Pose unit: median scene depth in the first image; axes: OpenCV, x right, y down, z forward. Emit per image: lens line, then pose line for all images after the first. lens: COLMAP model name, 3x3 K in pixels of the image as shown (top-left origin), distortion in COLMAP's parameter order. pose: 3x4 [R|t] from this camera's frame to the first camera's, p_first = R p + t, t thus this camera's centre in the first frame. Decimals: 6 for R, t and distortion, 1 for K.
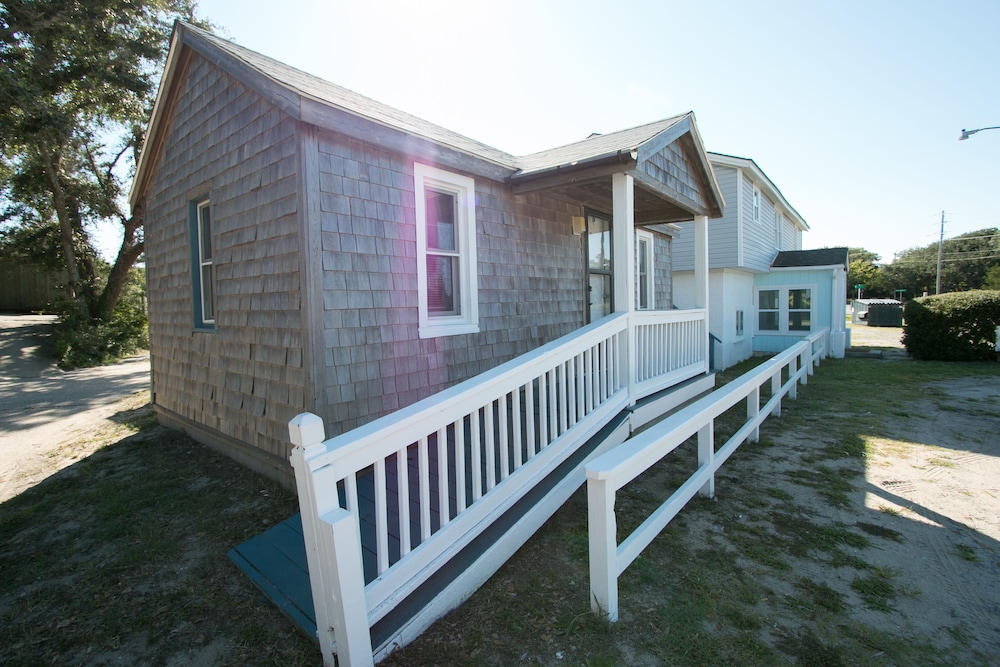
lens RADIAL K [[461.8, 0, 477.0], [0, 461.8, 335.1], [0, 0, 1]] dist [-0.021841, 0.000782]
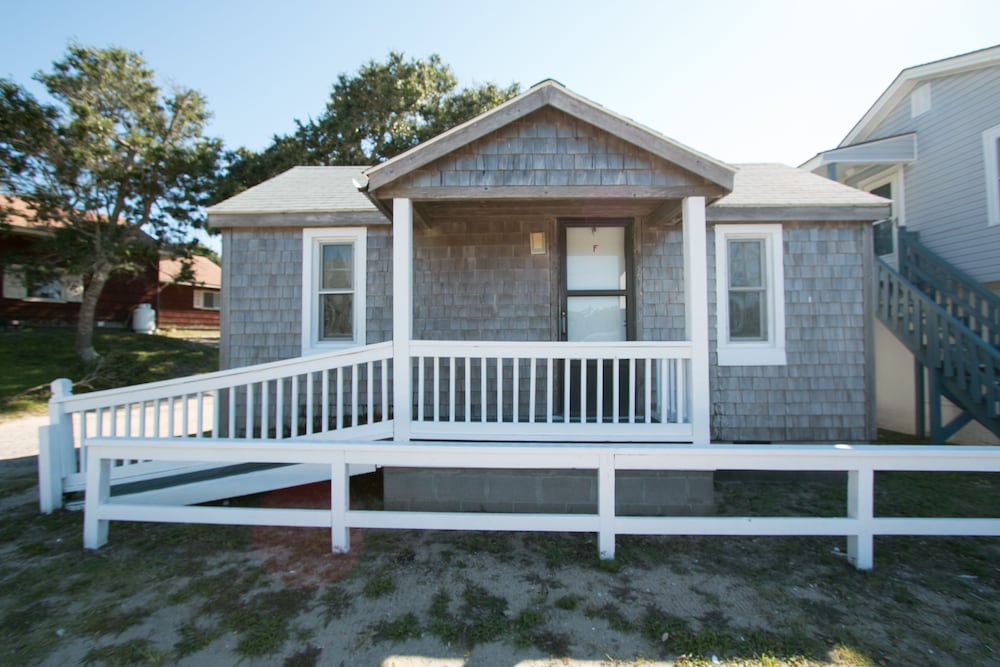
lens RADIAL K [[454.7, 0, 500.0], [0, 454.7, 333.5], [0, 0, 1]] dist [-0.015895, 0.001325]
pose [[0.622770, 0.023132, -0.782063, 0.836478], [-0.057259, 0.998230, -0.016070, -0.046935], [0.780307, 0.054789, 0.622992, 0.403683]]
